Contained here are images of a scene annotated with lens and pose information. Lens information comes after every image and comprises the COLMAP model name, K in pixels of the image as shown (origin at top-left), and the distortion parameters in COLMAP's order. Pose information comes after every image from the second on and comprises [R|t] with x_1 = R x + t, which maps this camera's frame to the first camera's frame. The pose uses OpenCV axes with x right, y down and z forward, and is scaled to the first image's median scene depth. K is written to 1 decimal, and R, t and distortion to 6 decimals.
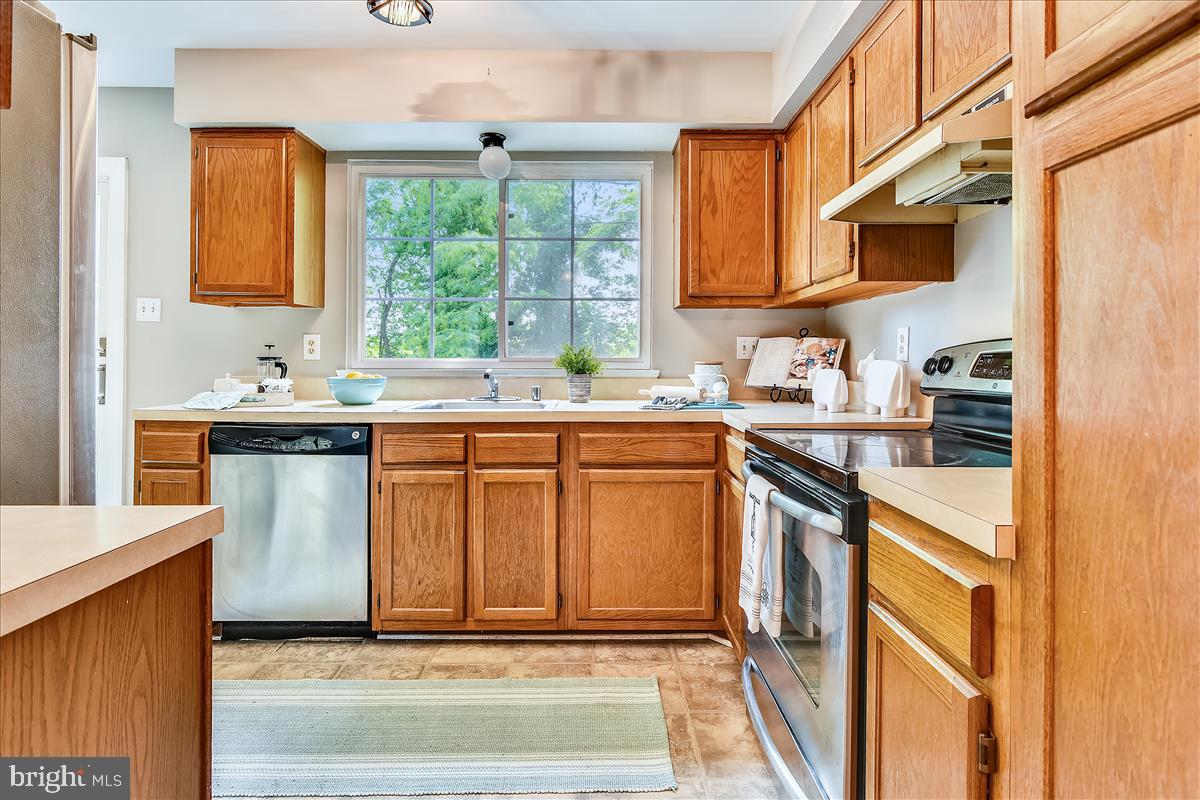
lens RADIAL K [[595.2, 0, 601.0], [0, 595.2, 358.6], [0, 0, 1]] dist [0.009268, -0.000623]
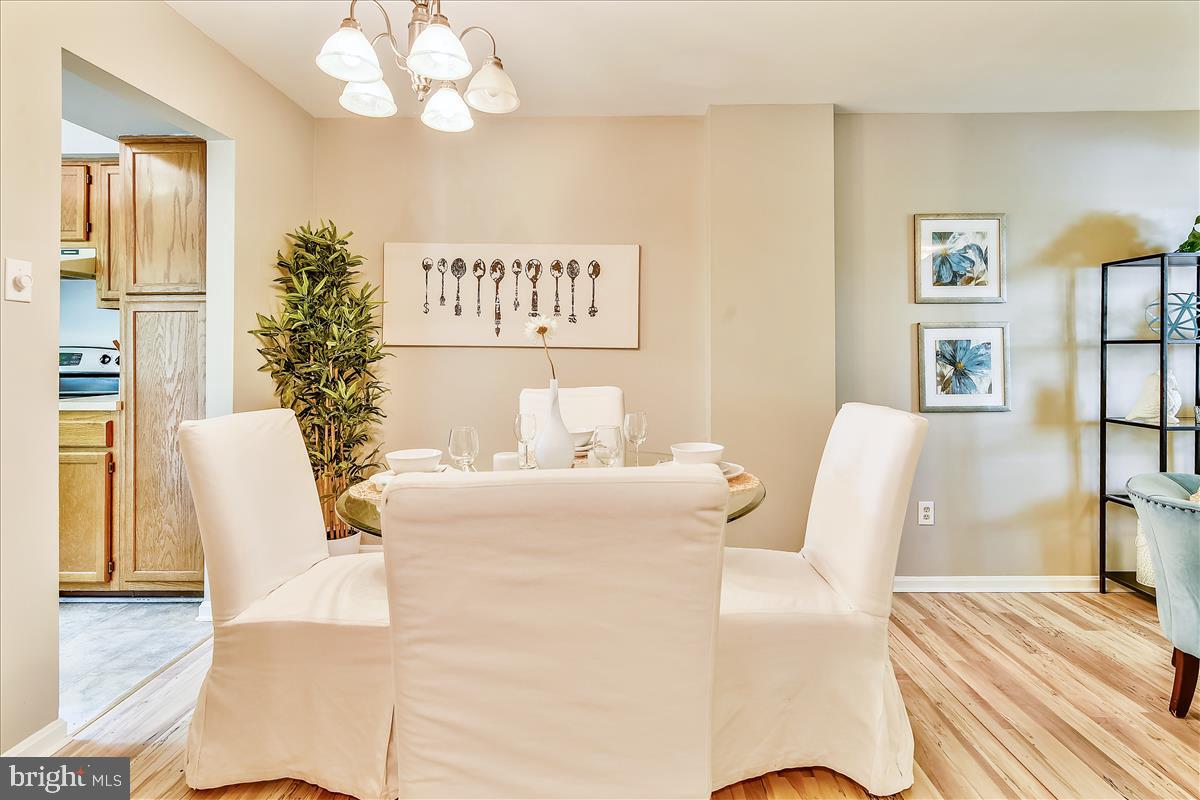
lens RADIAL K [[595.2, 0, 632.1], [0, 595.2, 351.2], [0, 0, 1]] dist [0.009268, -0.000623]
pose [[0.020066, 0.000397, 0.999799, -1.246178], [0.002409, 0.999997, -0.000446, -0.010495], [-0.999796, 0.002418, 0.020065, -0.946913]]
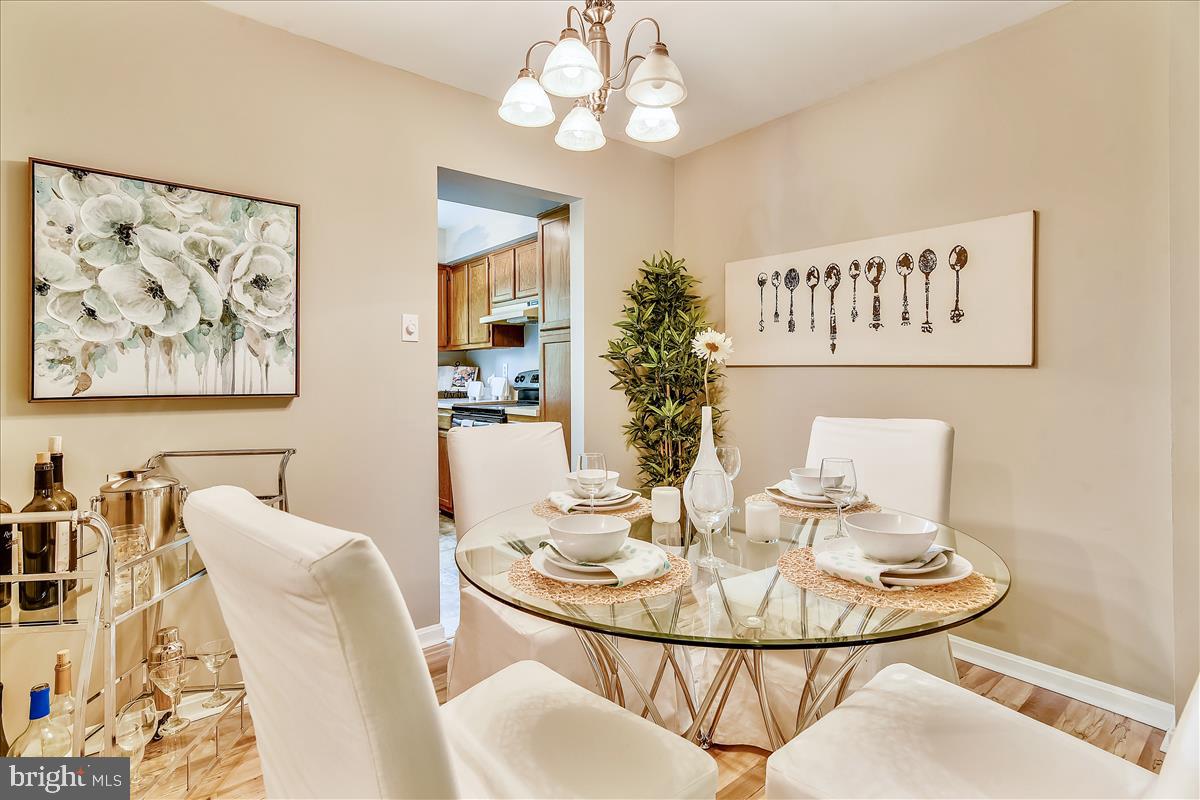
lens RADIAL K [[595.2, 0, 596.8], [0, 595.2, 370.1], [0, 0, 1]] dist [0.009268, -0.000623]
pose [[0.782878, -0.002473, 0.622170, -0.857609], [0.008126, 0.999947, -0.006251, -0.010117], [-0.622122, 0.009950, 0.782857, -1.363290]]
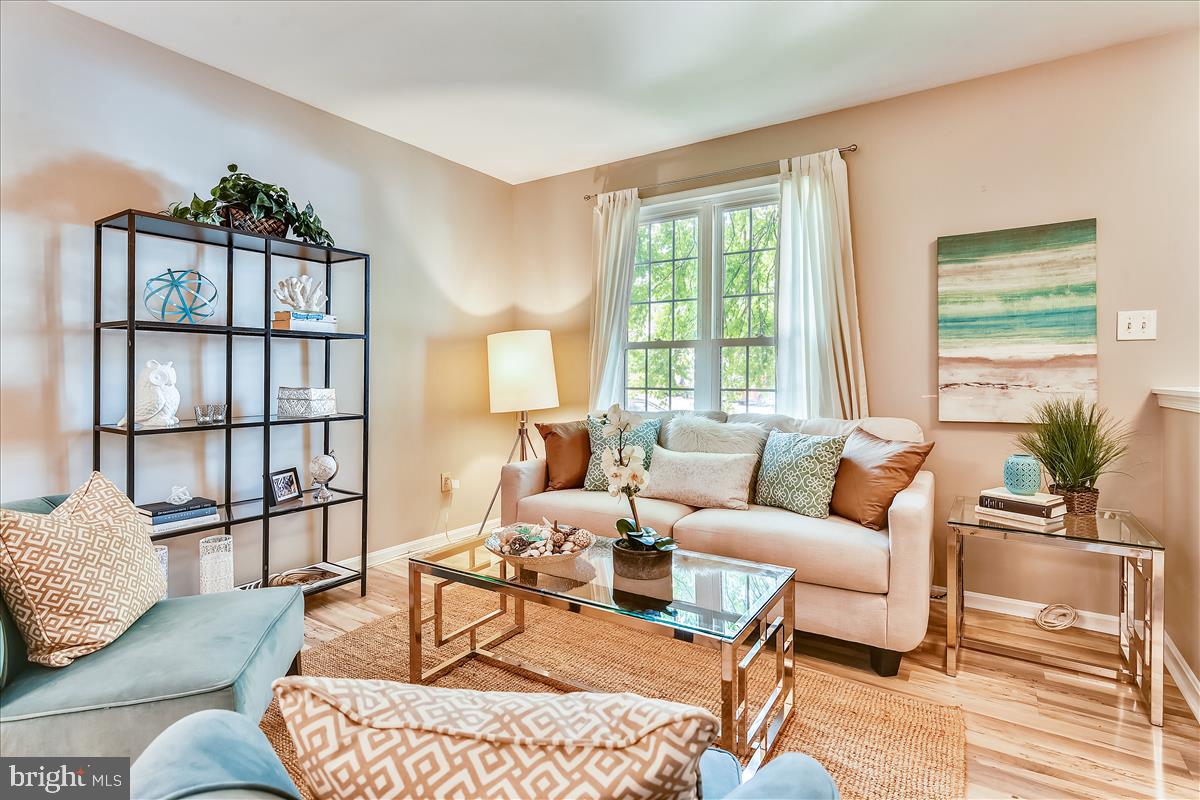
lens RADIAL K [[595.2, 0, 610.5], [0, 595.2, 374.4], [0, 0, 1]] dist [0.009268, -0.000623]
pose [[-0.825450, -0.009363, 0.564398, -1.150634], [-0.007948, 0.999956, 0.004964, 0.064478], [-0.564420, -0.000388, -0.825488, -1.909824]]
